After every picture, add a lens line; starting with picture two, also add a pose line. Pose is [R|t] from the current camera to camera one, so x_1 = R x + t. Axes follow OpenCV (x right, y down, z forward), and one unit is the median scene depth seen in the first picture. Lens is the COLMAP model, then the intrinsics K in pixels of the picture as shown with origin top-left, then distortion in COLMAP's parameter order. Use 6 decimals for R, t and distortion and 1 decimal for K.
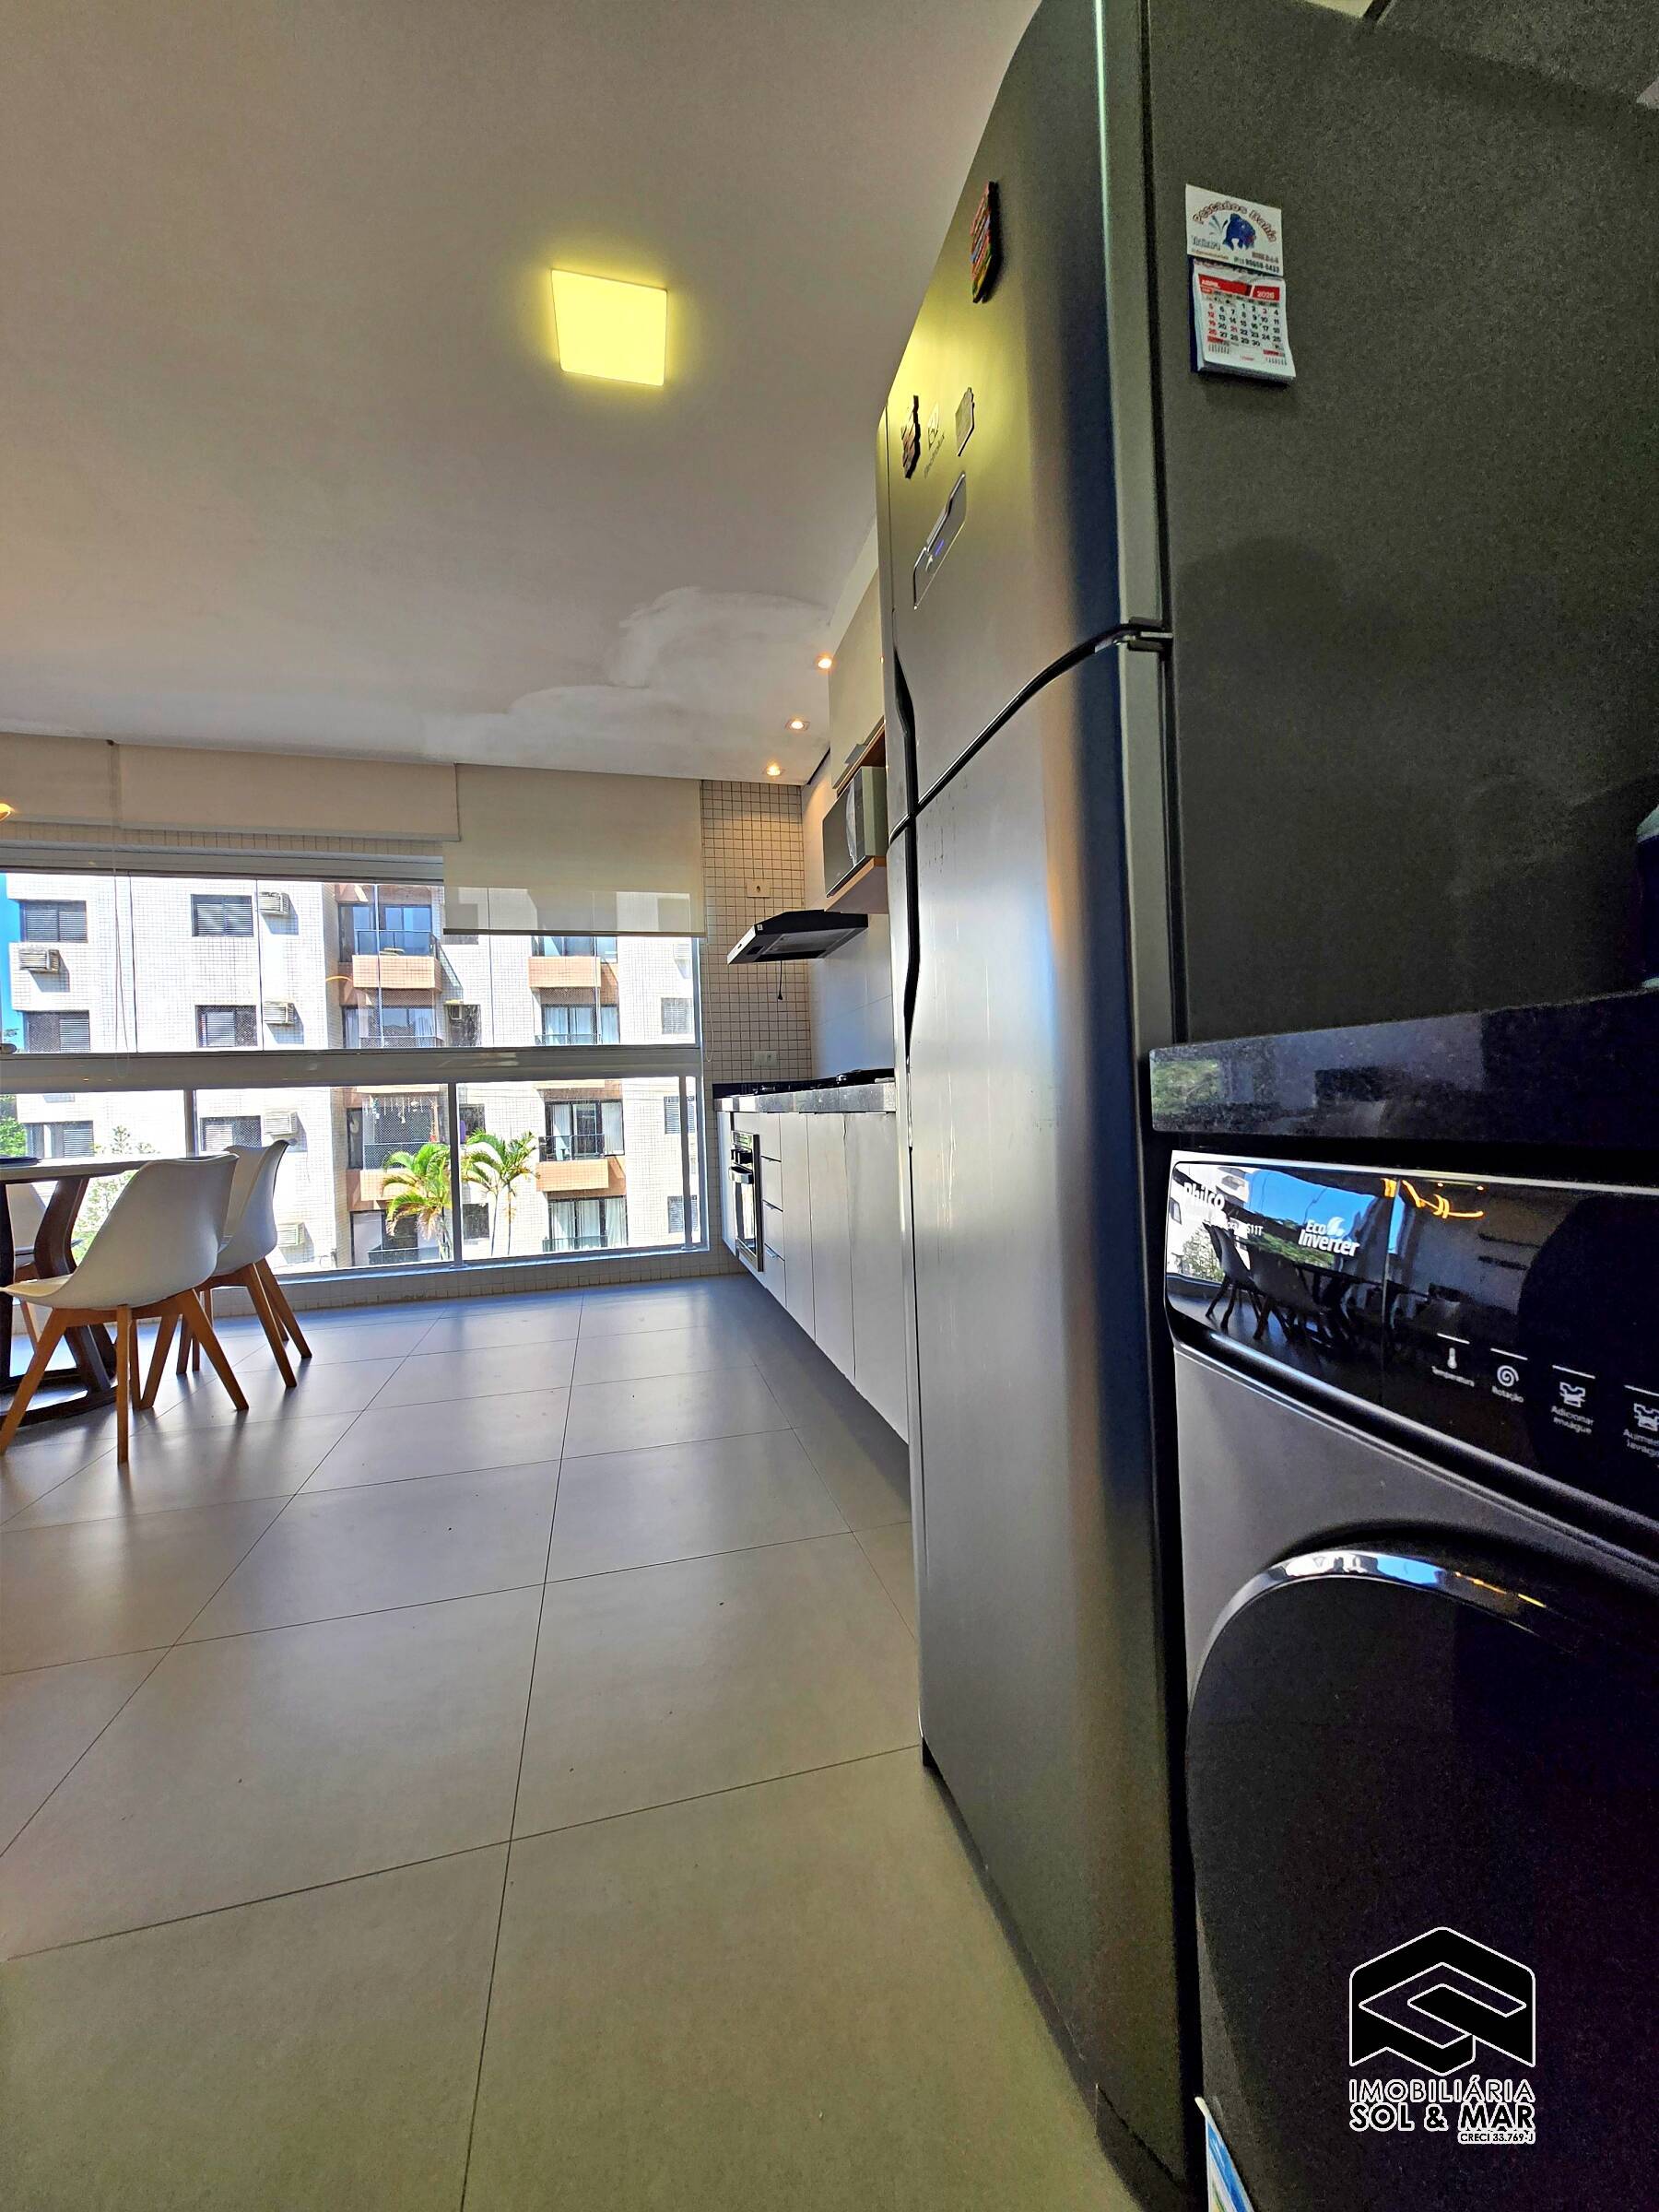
lens RADIAL K [[872.0, 0, 840.6], [0, 872.0, 1108.0], [0, 0, 1]] dist [0.001263, -0.000766]
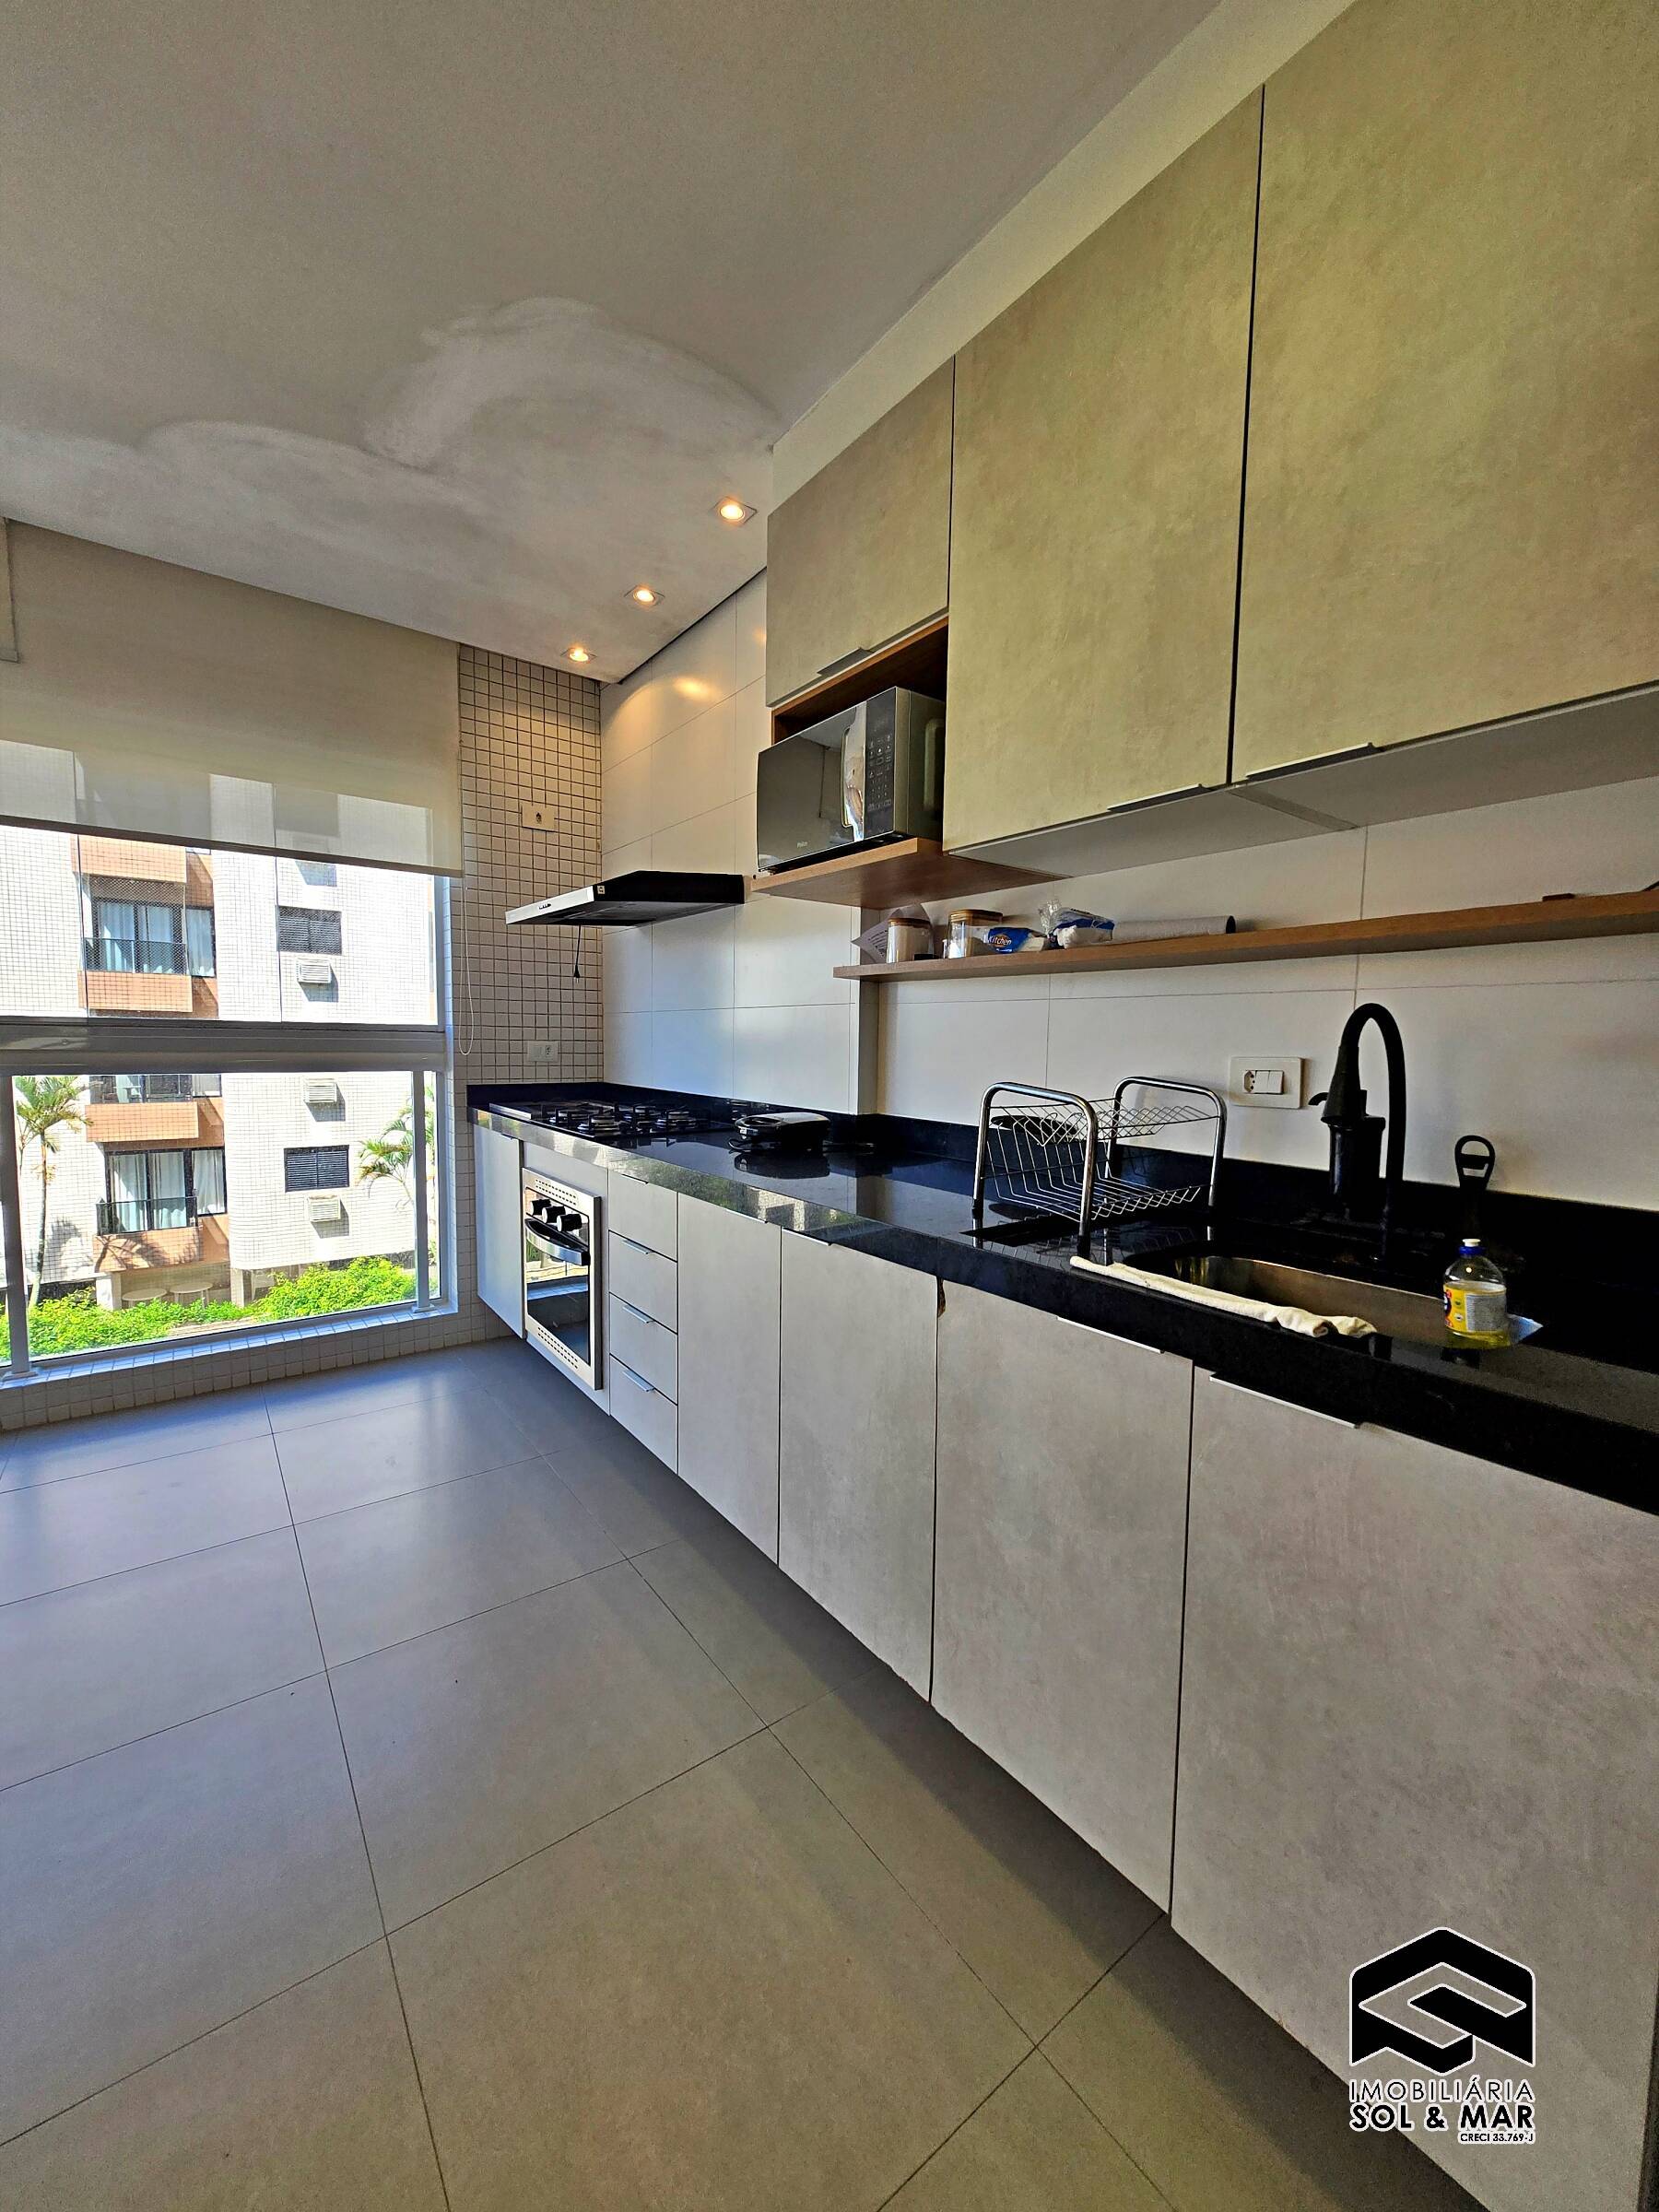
lens RADIAL K [[872.0, 0, 835.3], [0, 872.0, 1117.7], [0, 0, 1]] dist [0.001263, -0.000766]
pose [[0.926357, 0.018904, 0.376171, -0.134503], [-0.048988, 0.996303, 0.070570, -0.065581], [-0.373446, -0.083801, 0.923859, 0.216242]]
